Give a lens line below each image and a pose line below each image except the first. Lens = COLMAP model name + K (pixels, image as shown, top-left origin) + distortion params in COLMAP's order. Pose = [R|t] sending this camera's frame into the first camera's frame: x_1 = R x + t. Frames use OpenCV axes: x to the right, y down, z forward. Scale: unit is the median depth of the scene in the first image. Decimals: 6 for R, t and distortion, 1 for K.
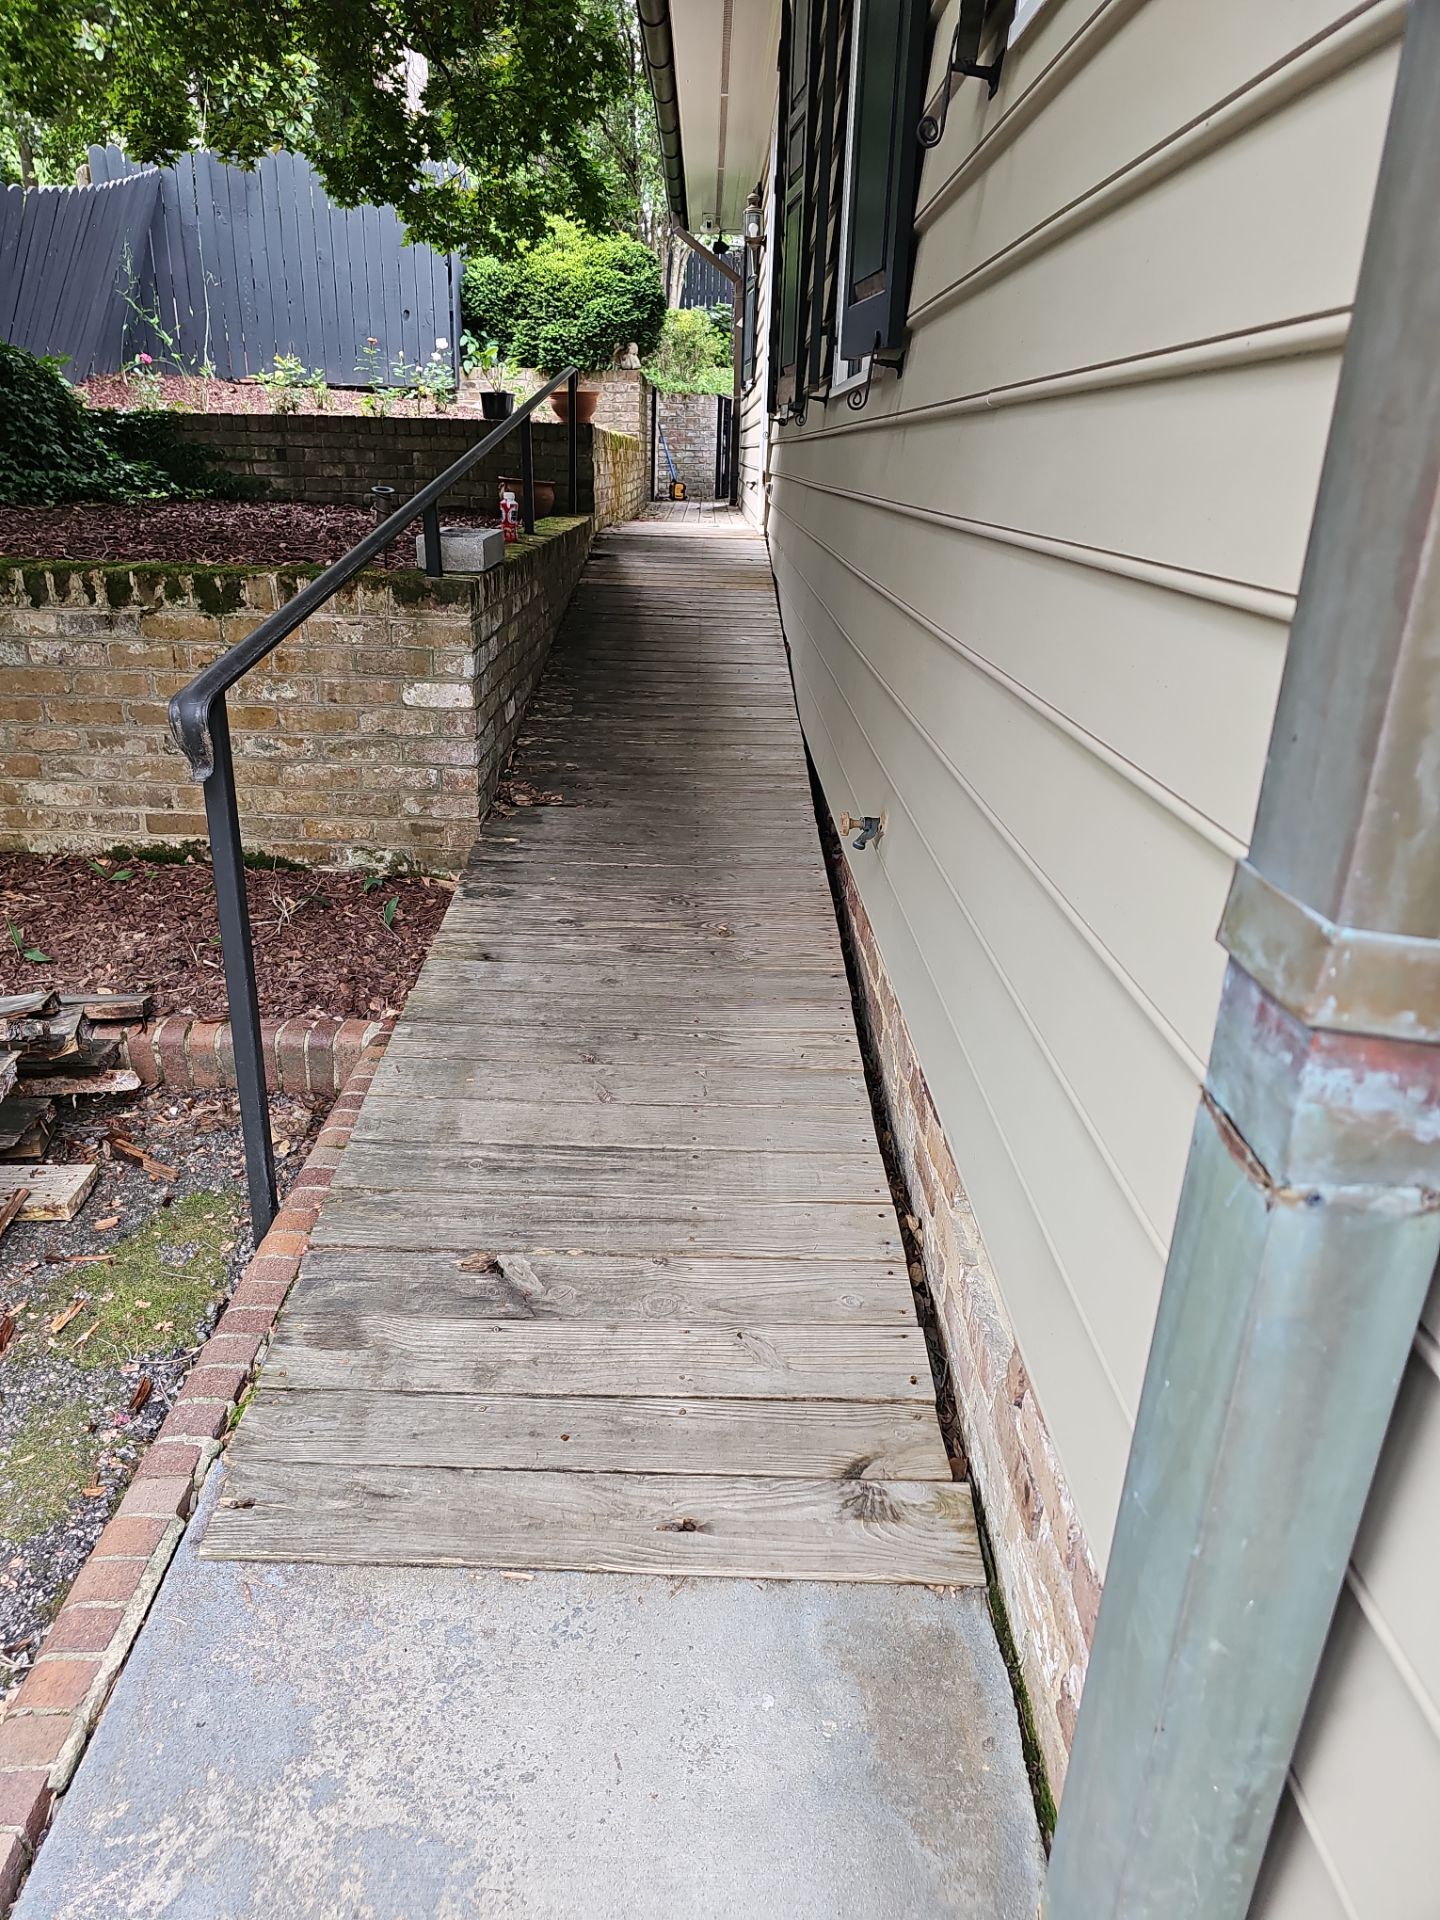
lens RADIAL K [[1260.2, 0, 729.3], [0, 1260.2, 963.6], [0, 0, 1]] dist [0.056116, -0.043527]
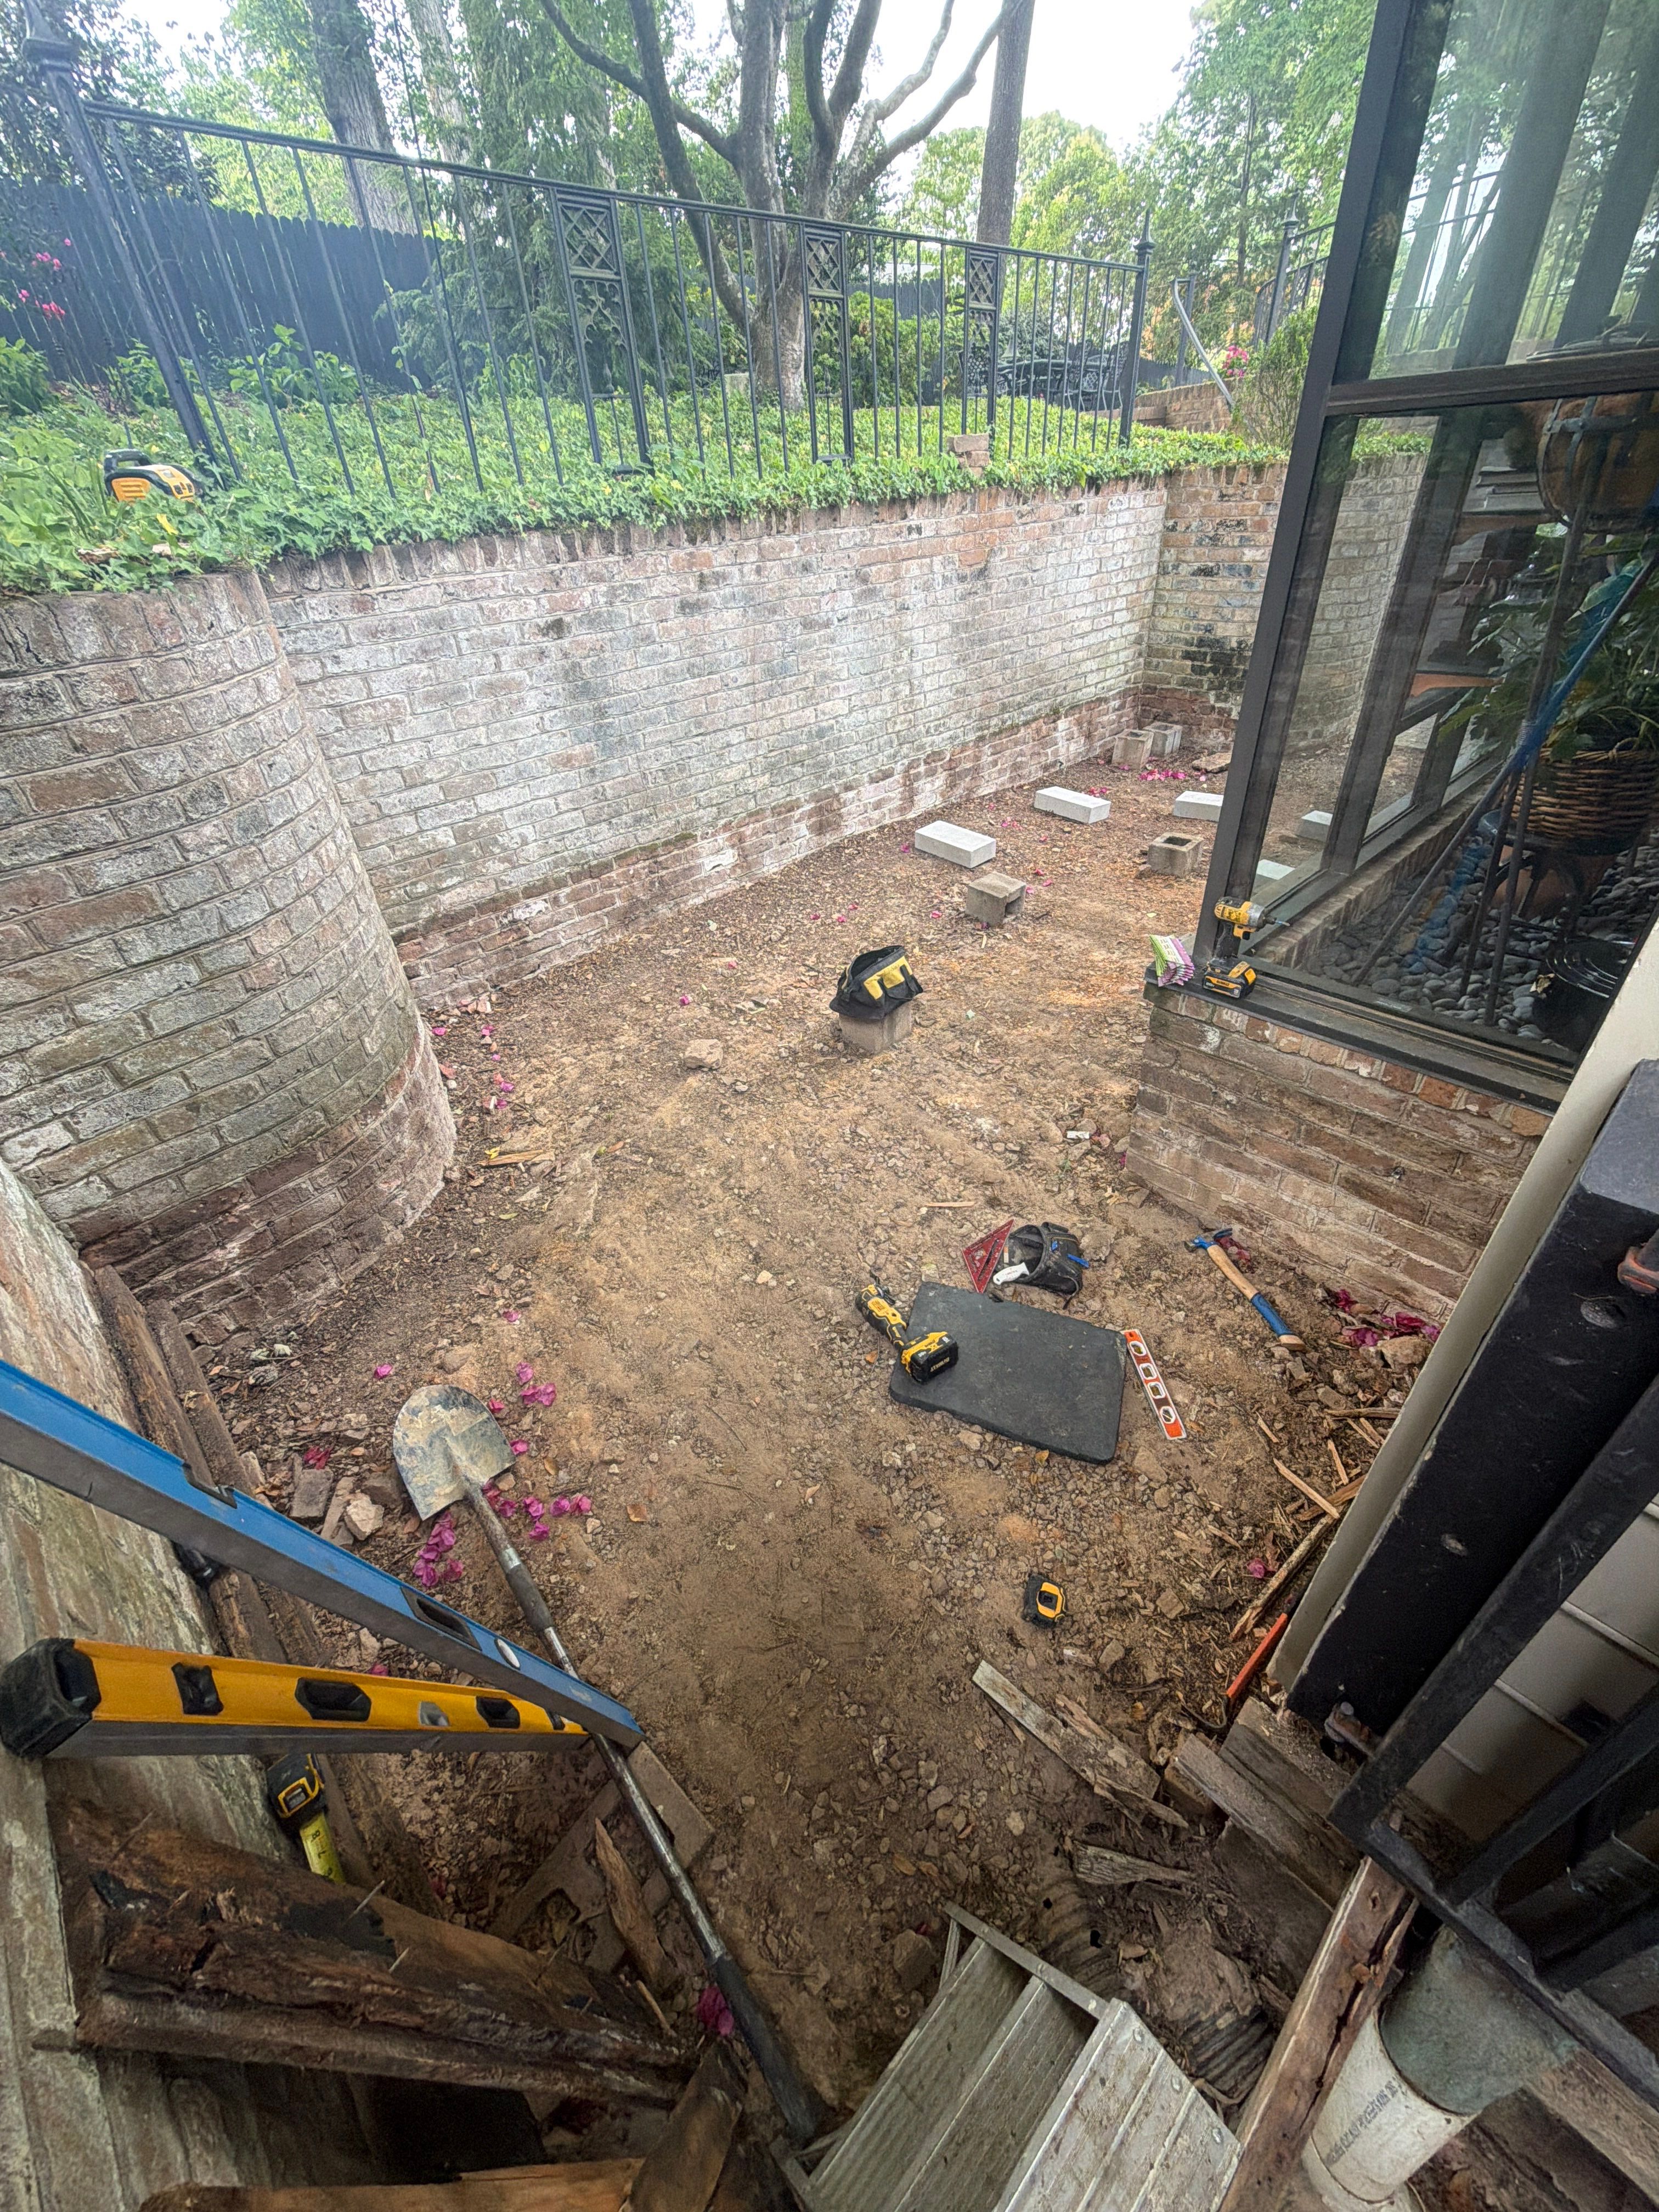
lens RADIAL K [[878.4, 0, 828.4], [0, 878.4, 1104.5], [0, 0, 1]] dist [0.001243, -0.000172]
pose [[0.730303, -0.454465, 0.510018, -0.049539], [0.328149, 0.888204, 0.321577, -0.567287], [-0.599145, -0.067487, 0.797791, 1.229027]]
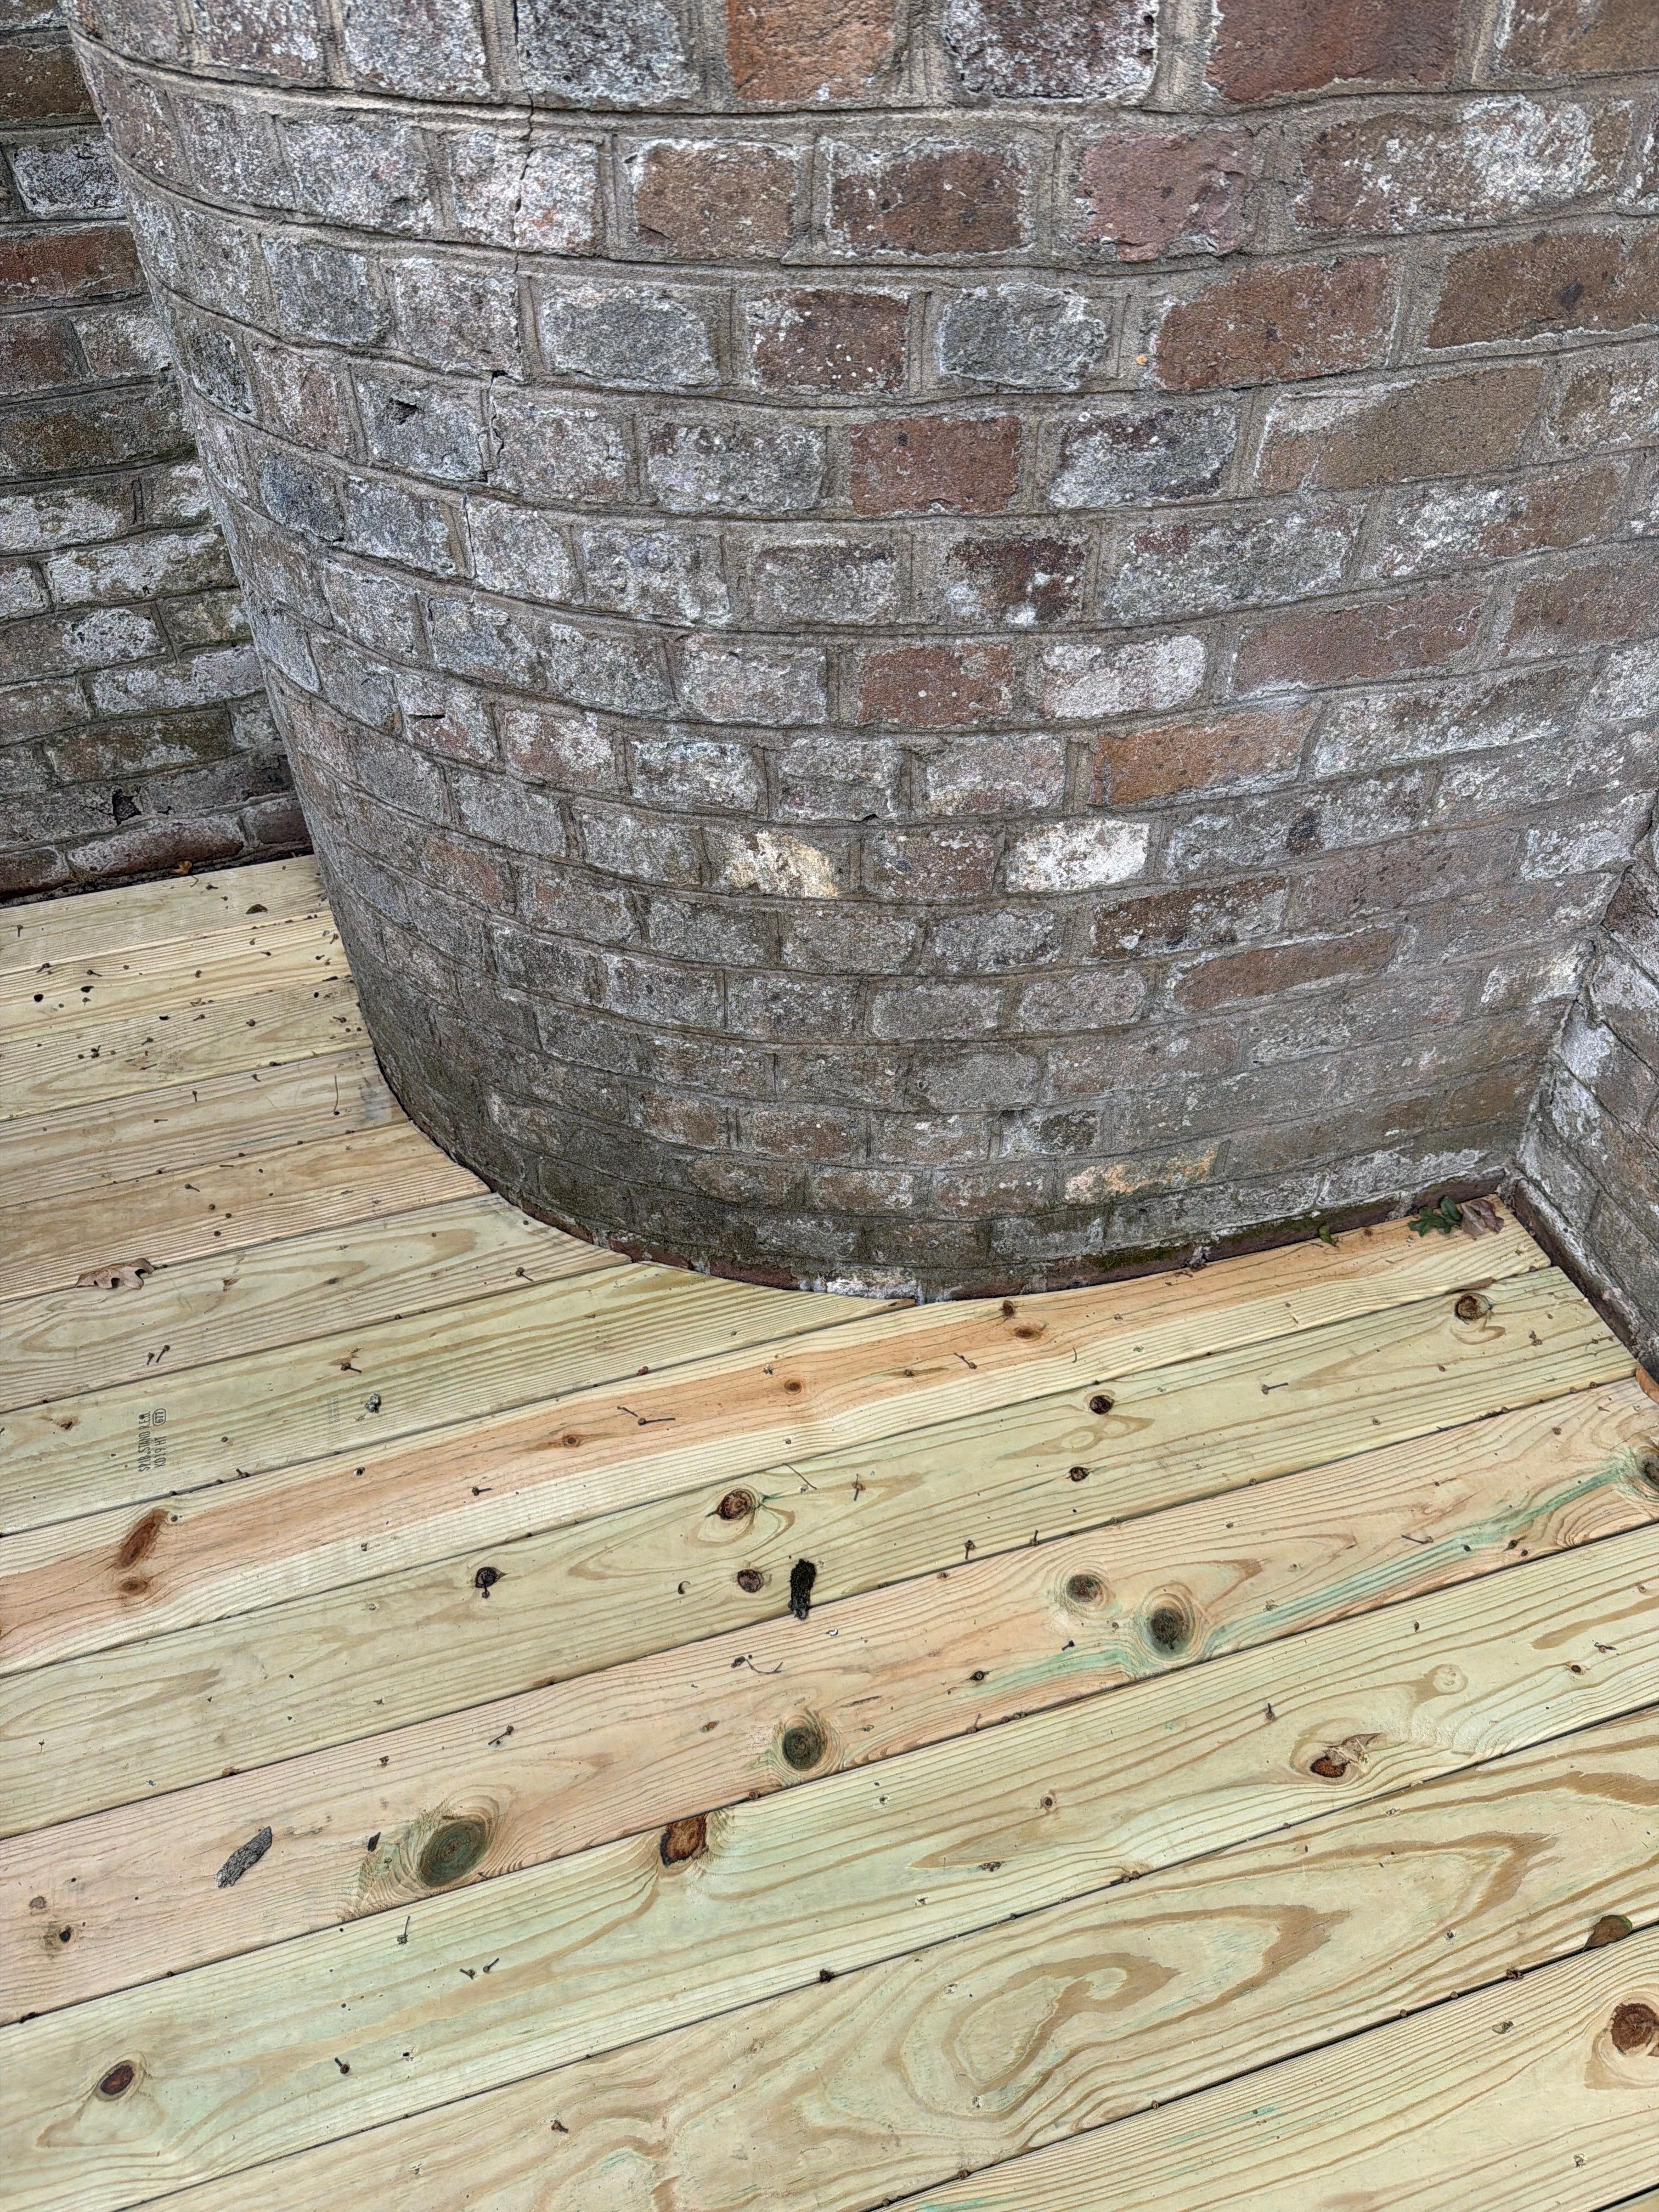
lens RADIAL K [[1557.7, 0, 821.7], [0, 1557.7, 1110.2], [0, 0, 1]] dist [0.046029, -0.062997]
pose [[0.264350, 0.650302, -0.712199, 0.089235], [-0.330445, 0.754842, 0.566586, -0.637009], [0.906049, 0.085566, 0.414431, 1.427325]]
